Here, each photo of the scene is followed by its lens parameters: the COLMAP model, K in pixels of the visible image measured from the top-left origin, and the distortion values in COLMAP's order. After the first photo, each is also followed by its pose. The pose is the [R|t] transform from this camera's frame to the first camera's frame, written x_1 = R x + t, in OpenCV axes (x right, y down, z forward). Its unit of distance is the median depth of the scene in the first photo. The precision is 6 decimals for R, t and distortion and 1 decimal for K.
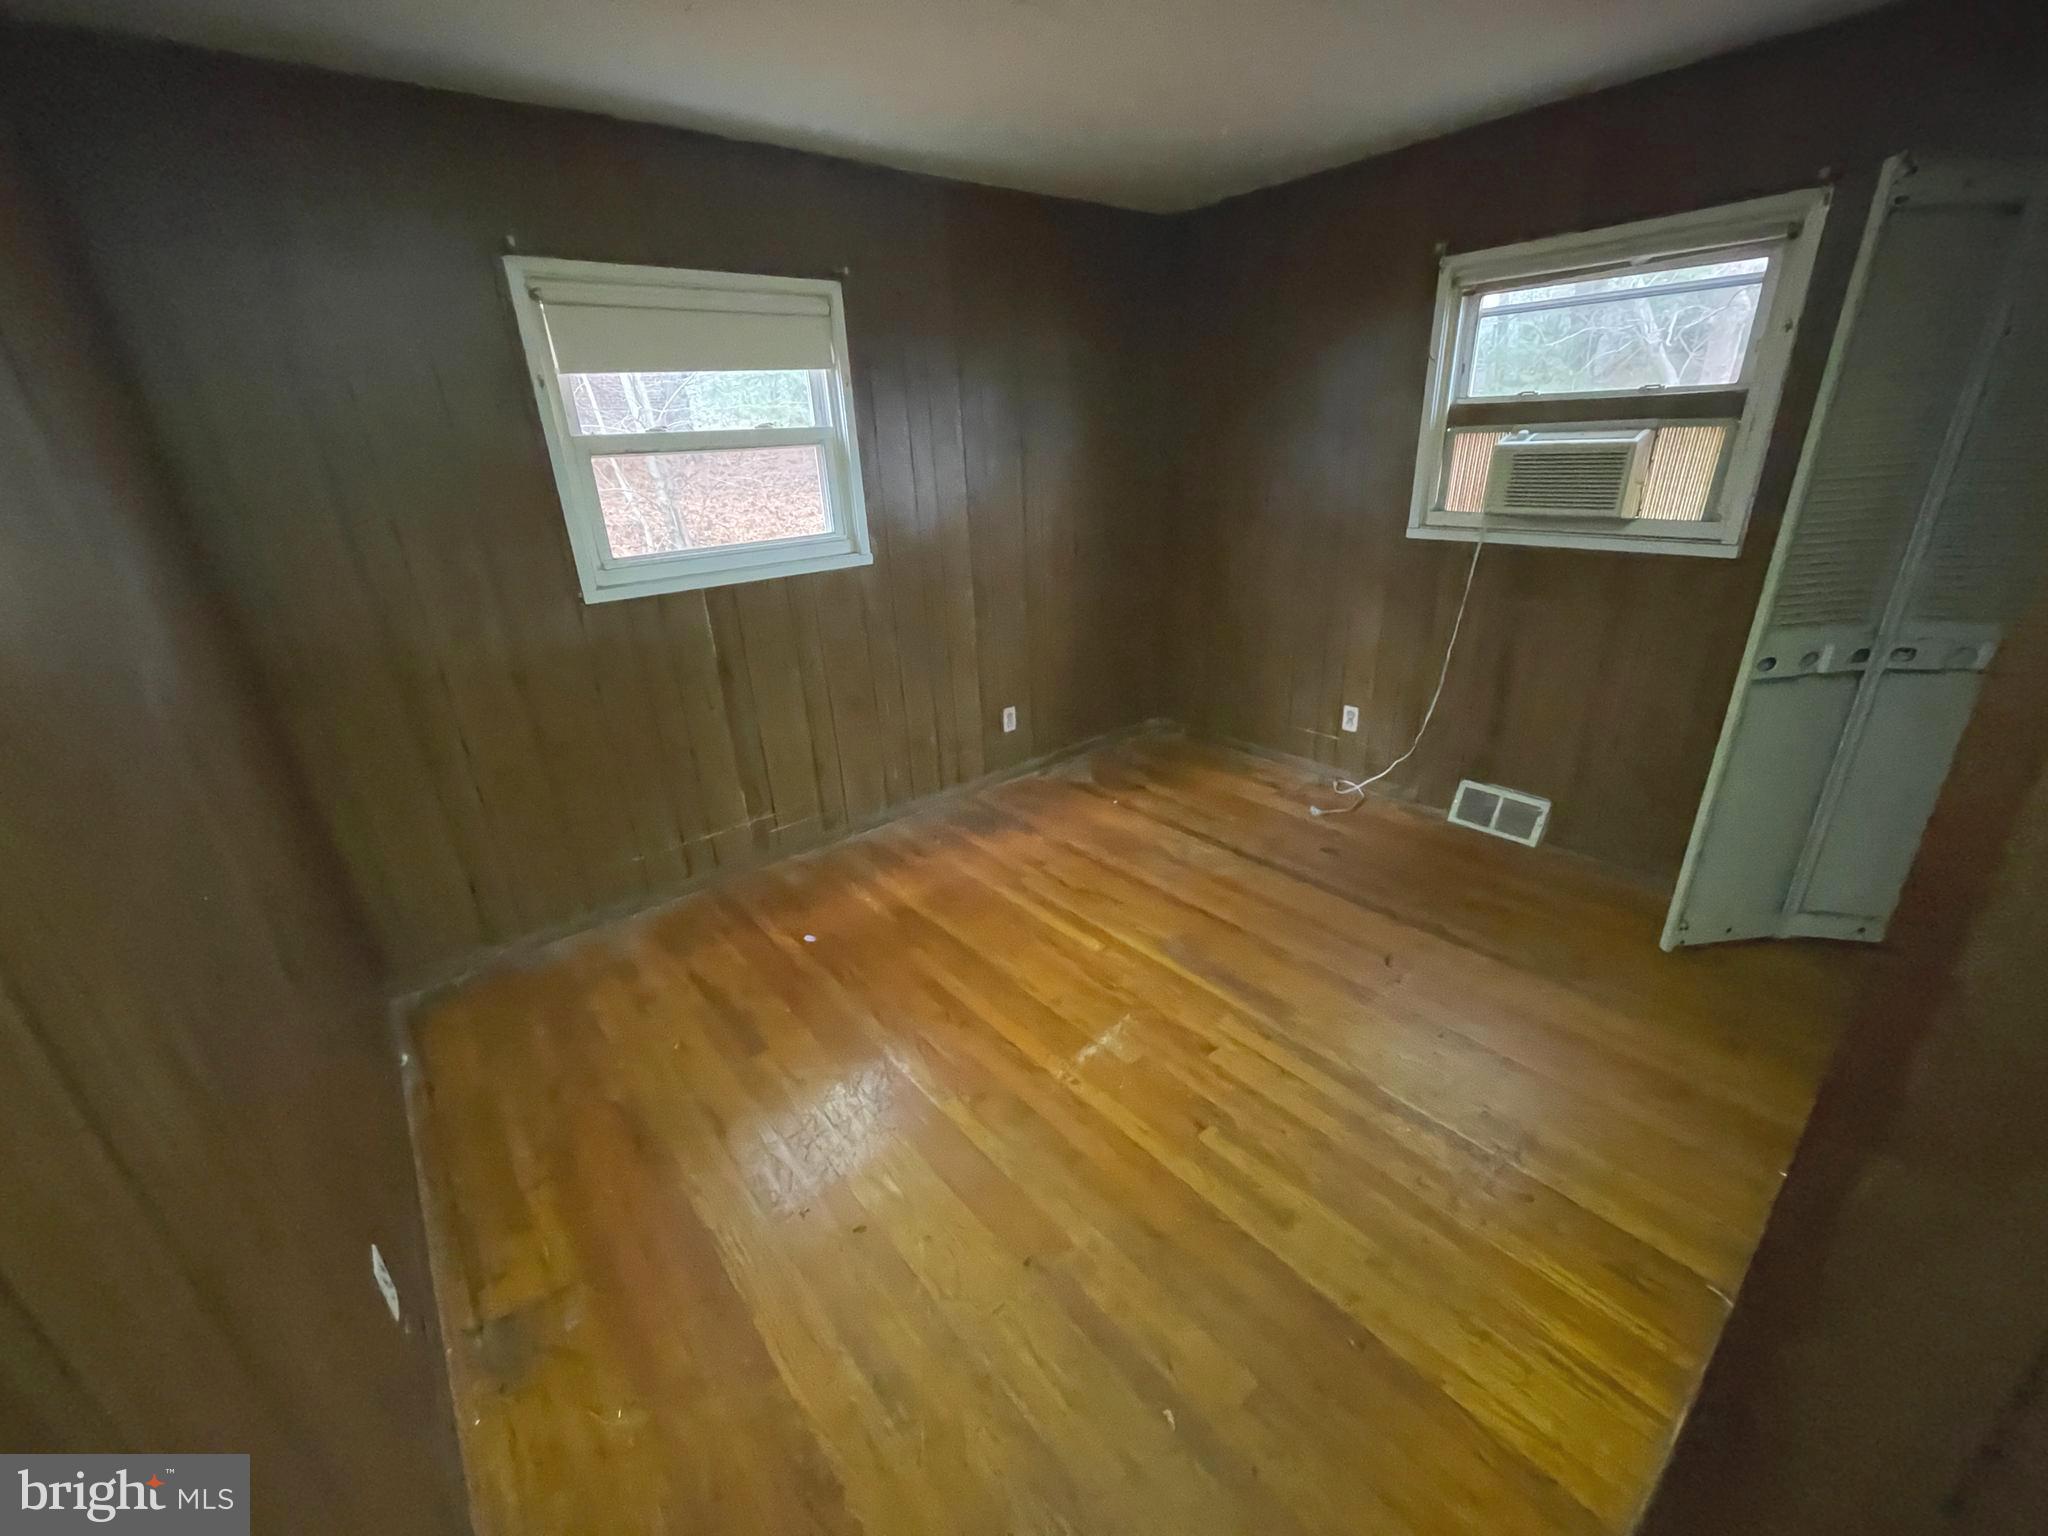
lens RADIAL K [[826.5, 0, 1024.0], [0, 826.5, 768.0], [0, 0, 1]] dist [-0.003495, -0.000480]
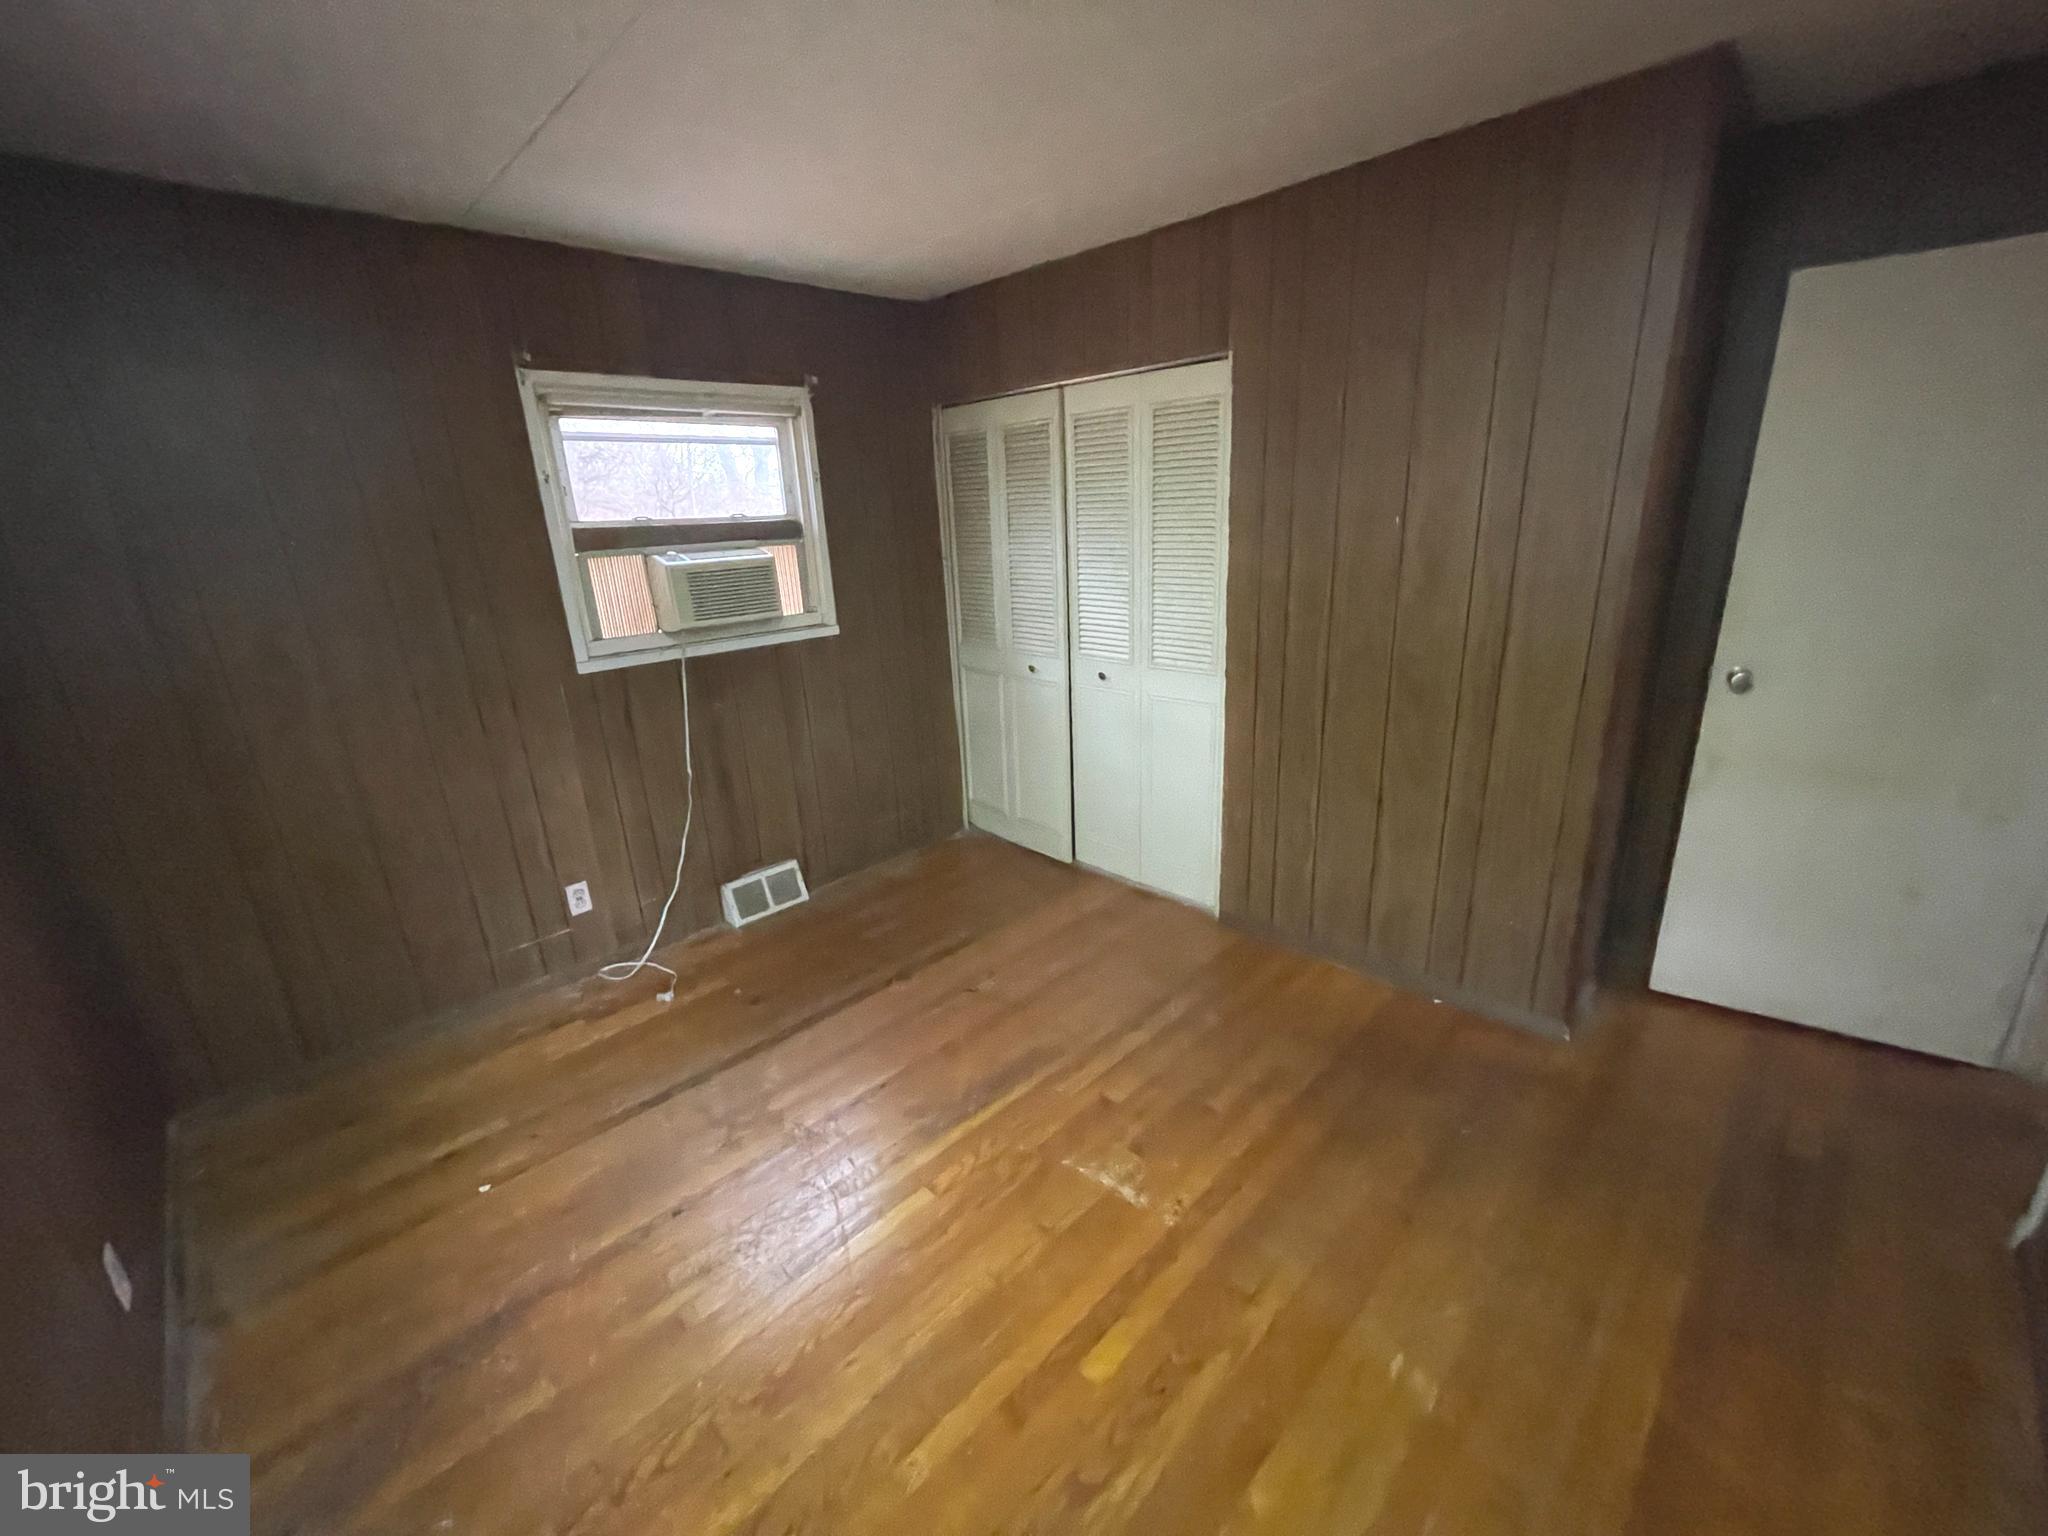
lens RADIAL K [[826.5, 0, 1024.0], [0, 826.5, 768.0], [0, 0, 1]] dist [-0.003495, -0.000480]
pose [[-0.092597, -0.248377, 0.964227, -0.564155], [0.420111, 0.868225, 0.263992, -0.288530], [-0.902736, 0.429528, 0.023951, 0.764406]]
